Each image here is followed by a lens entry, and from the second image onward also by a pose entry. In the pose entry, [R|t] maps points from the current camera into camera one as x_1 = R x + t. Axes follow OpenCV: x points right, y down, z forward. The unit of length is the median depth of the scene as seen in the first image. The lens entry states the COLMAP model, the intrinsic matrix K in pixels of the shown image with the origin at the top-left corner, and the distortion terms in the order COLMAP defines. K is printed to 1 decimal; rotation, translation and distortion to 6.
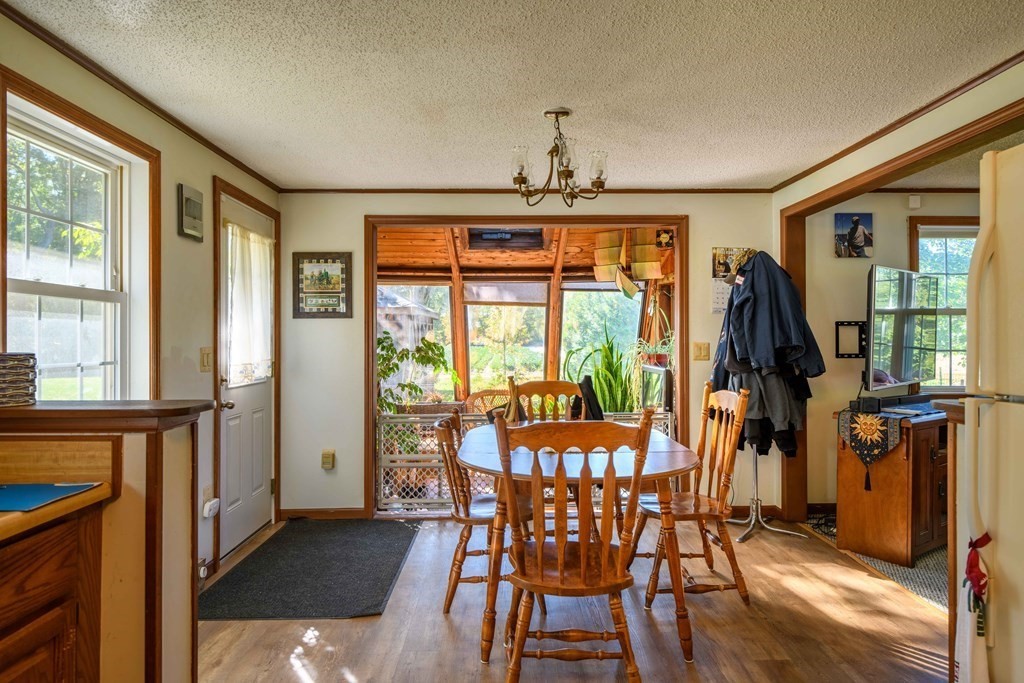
lens RADIAL K [[636.7, 0, 512.0], [0, 636.7, 341.5], [0, 0, 1]] dist [0.001904, 0.000479]
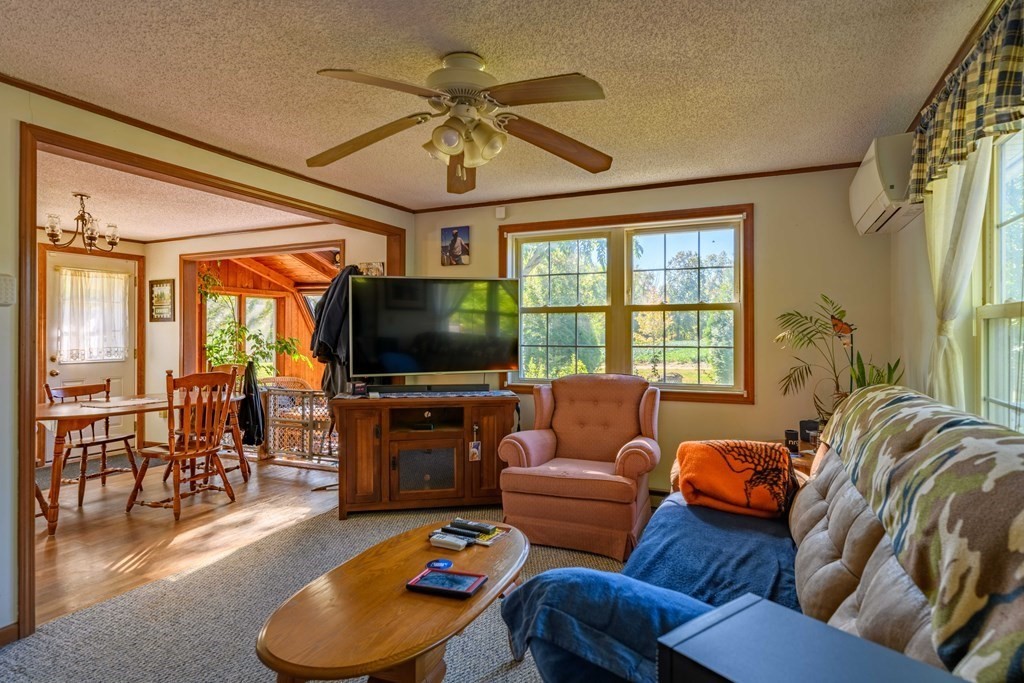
lens RADIAL K [[552.1, 0, 512.0], [0, 552.1, 341.5], [0, 0, 1]] dist [0.001819, 0.000085]
pose [[0.900439, 0.007339, -0.434921, 1.071992], [-0.002378, 0.999926, 0.011949, -0.005398], [0.434976, -0.009725, 0.900390, 0.138486]]
